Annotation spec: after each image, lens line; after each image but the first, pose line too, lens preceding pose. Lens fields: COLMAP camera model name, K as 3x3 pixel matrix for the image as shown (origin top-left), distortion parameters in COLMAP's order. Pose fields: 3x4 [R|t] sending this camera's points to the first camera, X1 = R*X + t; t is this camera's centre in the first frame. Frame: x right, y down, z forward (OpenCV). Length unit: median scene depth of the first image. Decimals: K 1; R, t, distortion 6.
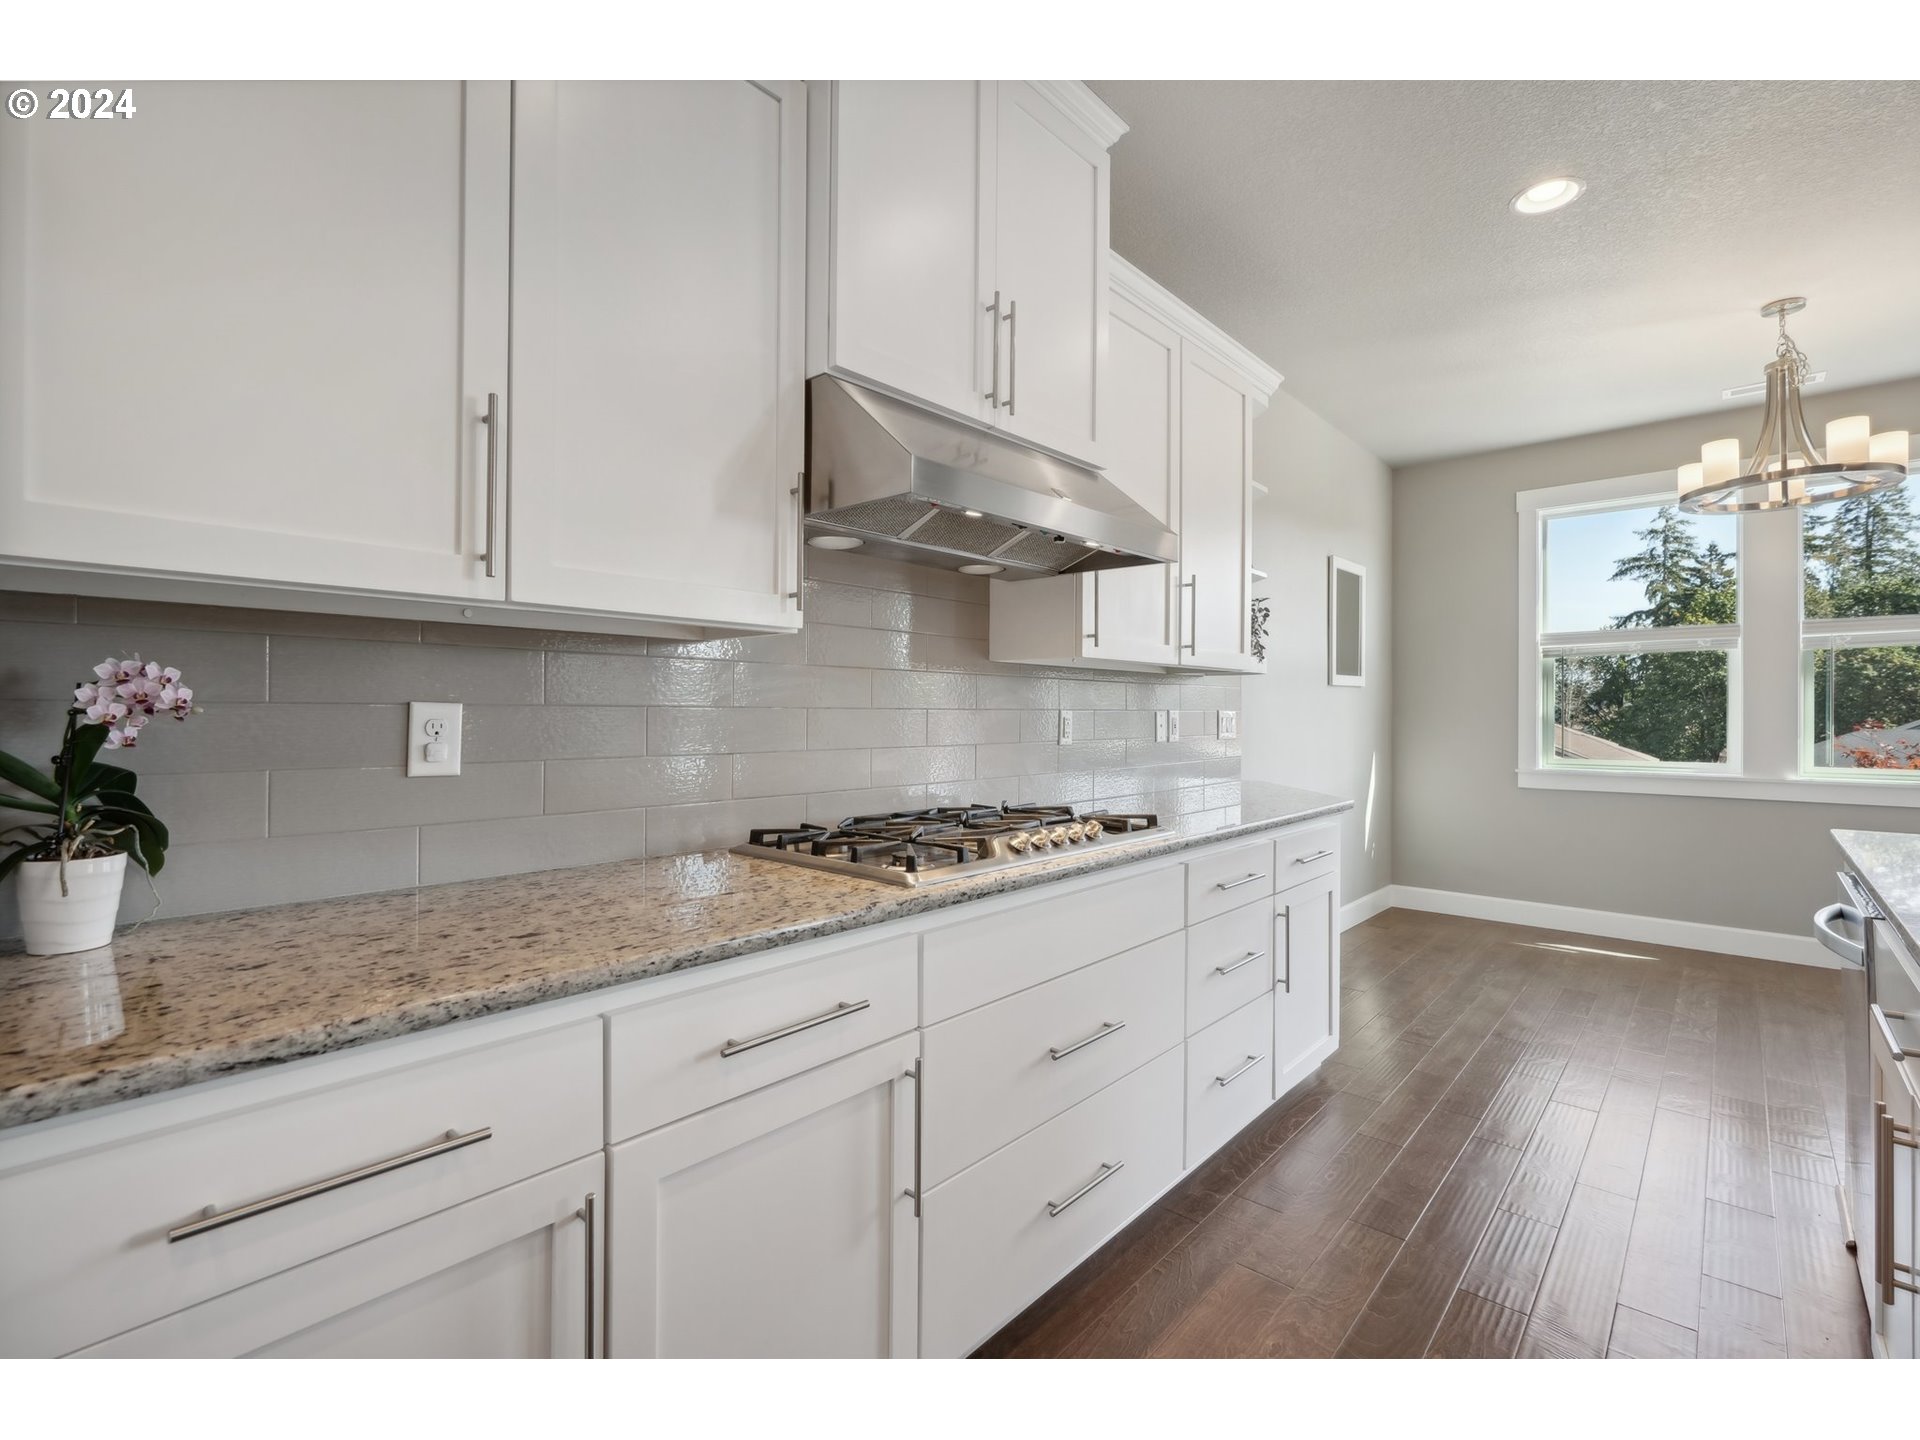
lens RADIAL K [[887.4, 0, 948.2], [0, 887.4, 712.7], [0, 0, 1]] dist [-0.011040, 0.004000]
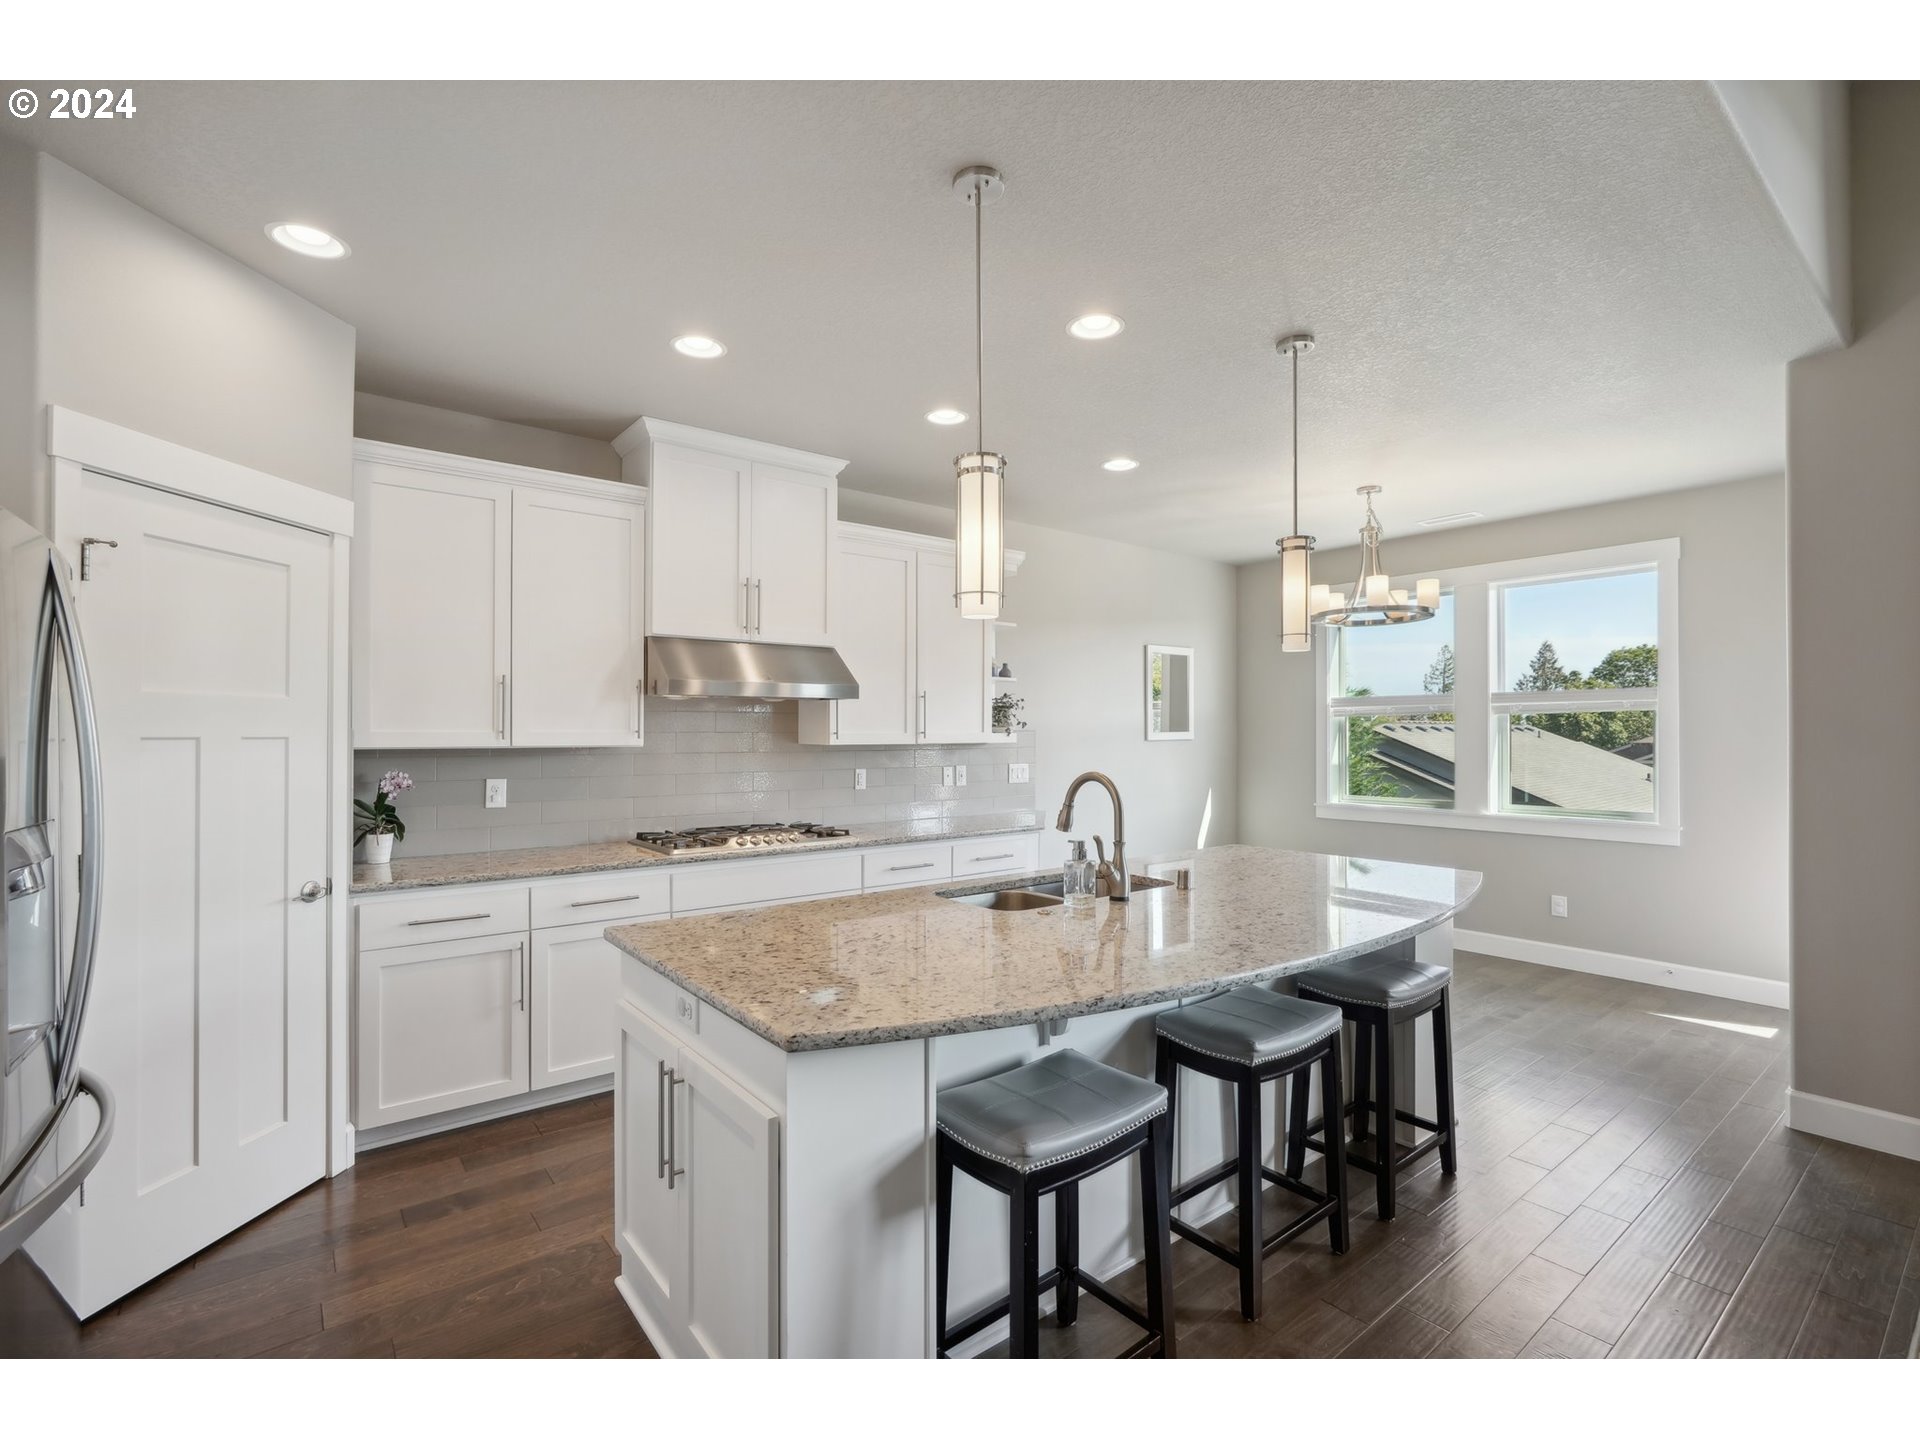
lens RADIAL K [[887.4, 0, 922.0], [0, 887.4, 731.7], [0, 0, 1]] dist [-0.011040, 0.004000]
pose [[0.983588, -0.005075, -0.180355, 1.028547], [0.004659, 0.999985, -0.002730, -0.127382], [0.180366, 0.001845, 0.983598, -1.215846]]
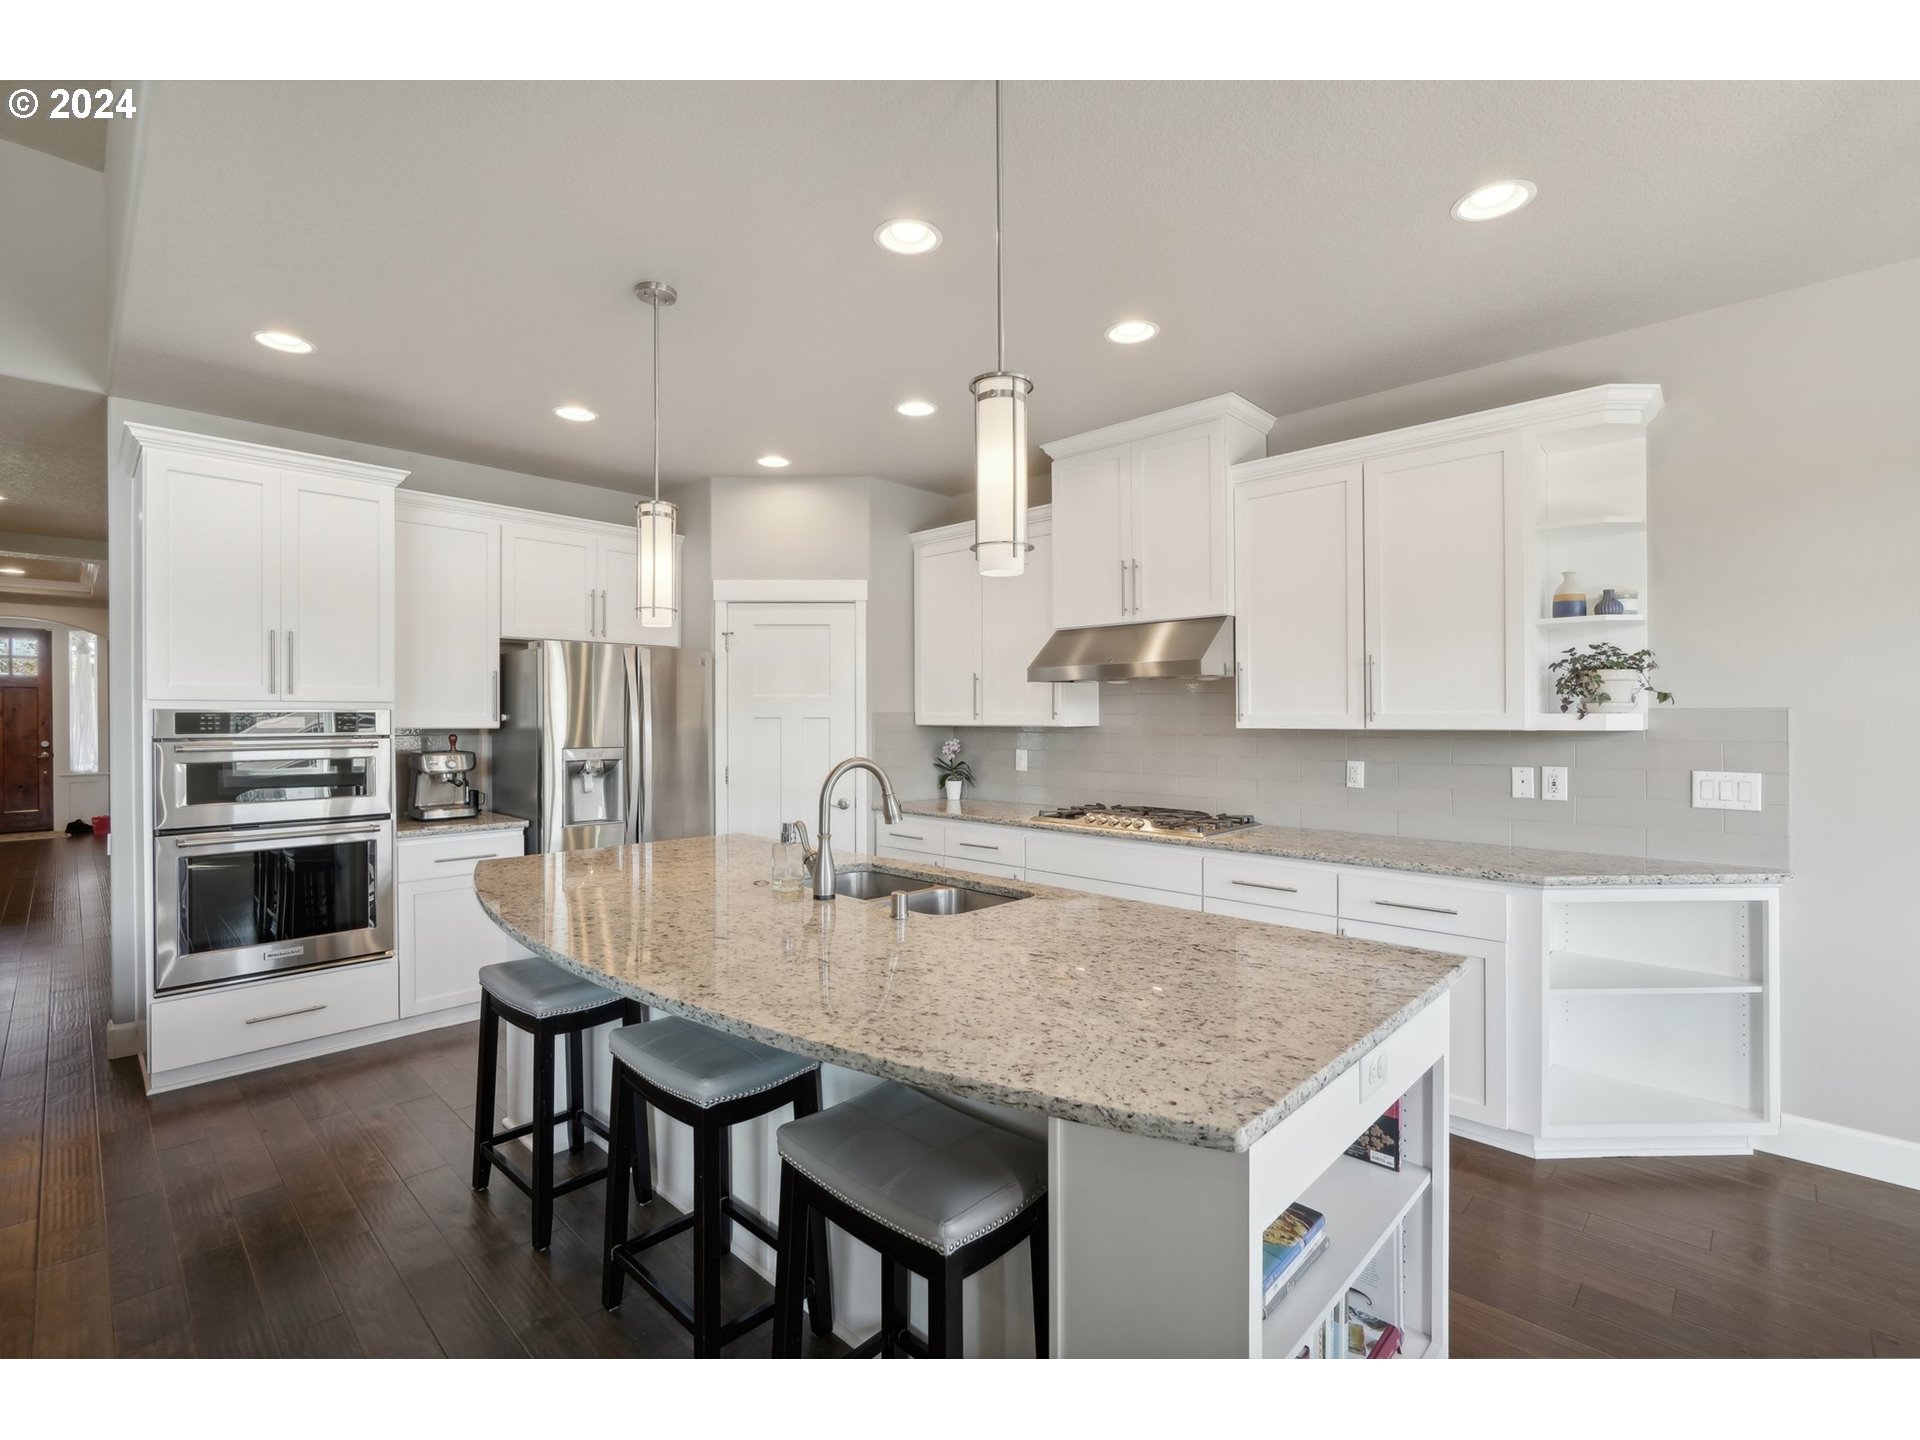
lens RADIAL K [[887.4, 0, 951.6], [0, 887.4, 714.7], [0, 0, 1]] dist [-0.011040, 0.004000]
pose [[-0.047684, -0.007494, -0.998834, 2.712951], [0.001689, 0.999970, -0.007583, -0.114629], [0.998861, -0.002049, -0.047669, 0.863166]]
